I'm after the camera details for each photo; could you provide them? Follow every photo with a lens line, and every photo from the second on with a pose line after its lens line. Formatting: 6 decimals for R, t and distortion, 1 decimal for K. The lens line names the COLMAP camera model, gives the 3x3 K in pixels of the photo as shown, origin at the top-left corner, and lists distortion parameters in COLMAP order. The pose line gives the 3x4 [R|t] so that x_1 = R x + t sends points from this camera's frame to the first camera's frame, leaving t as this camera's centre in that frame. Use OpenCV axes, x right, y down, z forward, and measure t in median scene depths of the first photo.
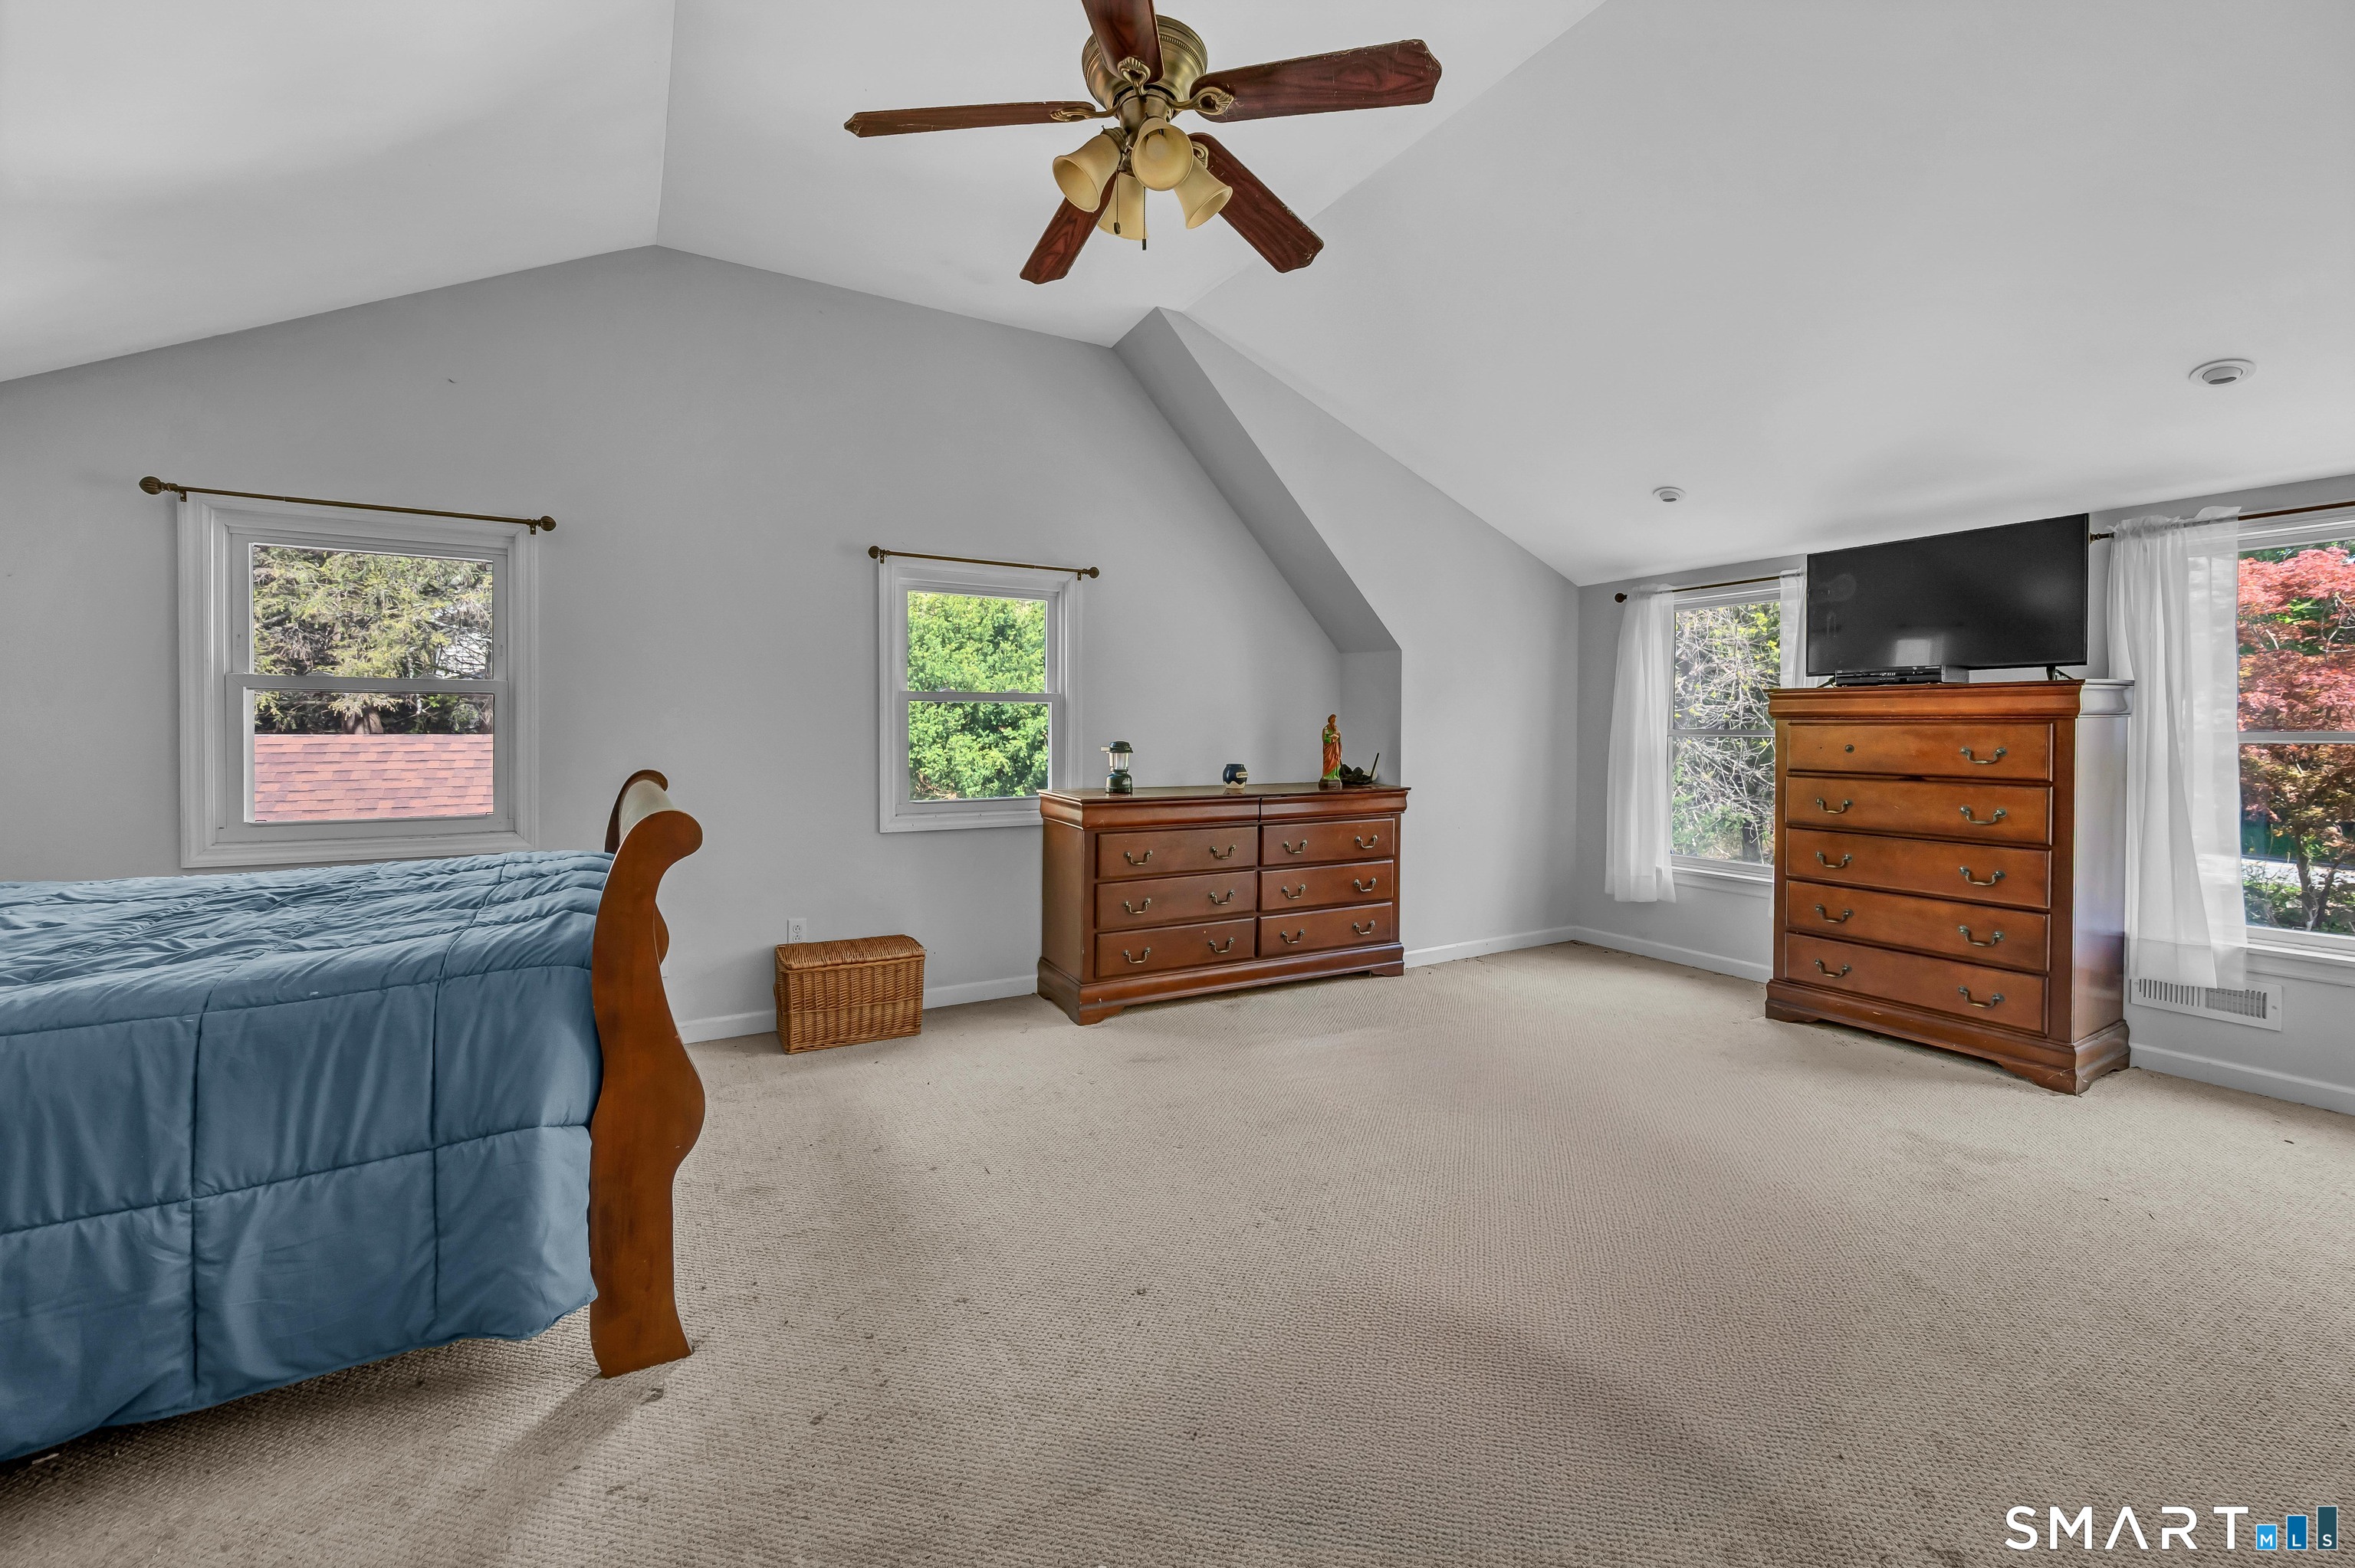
lens RADIAL K [[953.5, 0, 1176.8], [0, 953.5, 751.6], [0, 0, 1]] dist [0.000132, -0.000272]
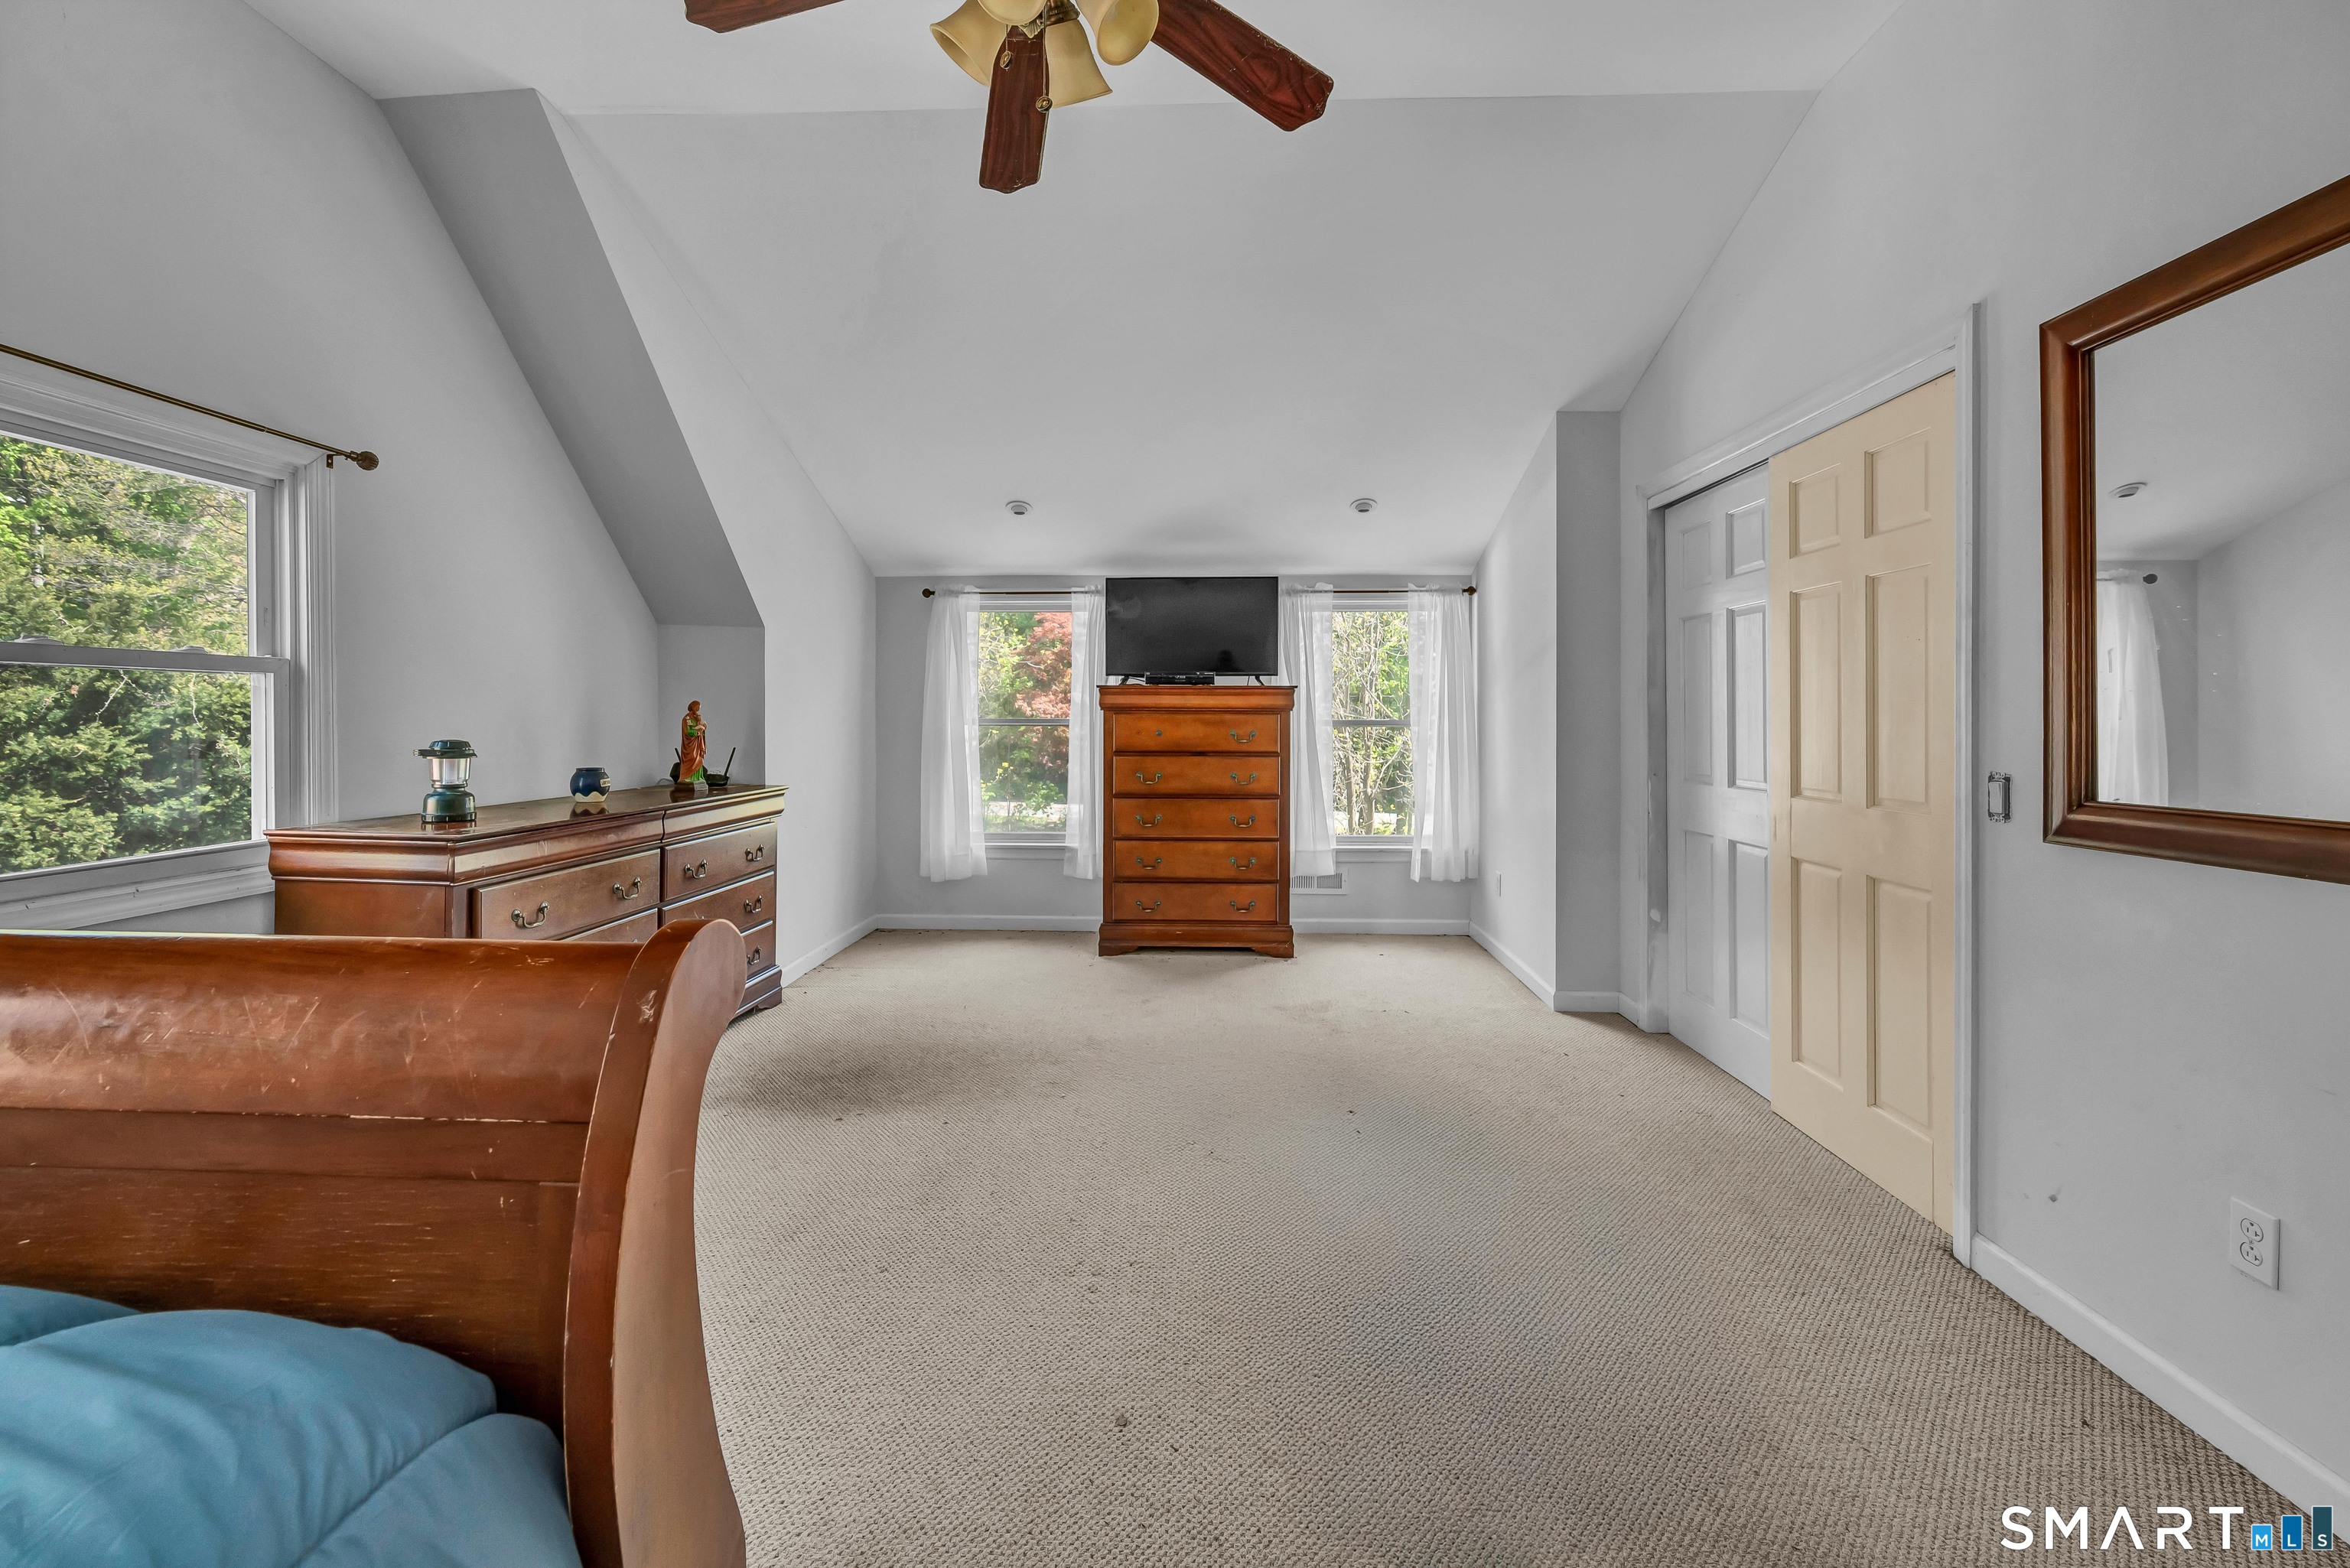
lens RADIAL K [[952.1, 0, 1172.8], [0, 952.1, 731.8], [0, 0, 1]] dist [0.000193, -0.000078]
pose [[0.535473, -0.013977, 0.844436, -0.362798], [0.020936, 0.999775, 0.003272, -0.008455], [-0.844292, 0.015928, 0.535646, 0.279510]]
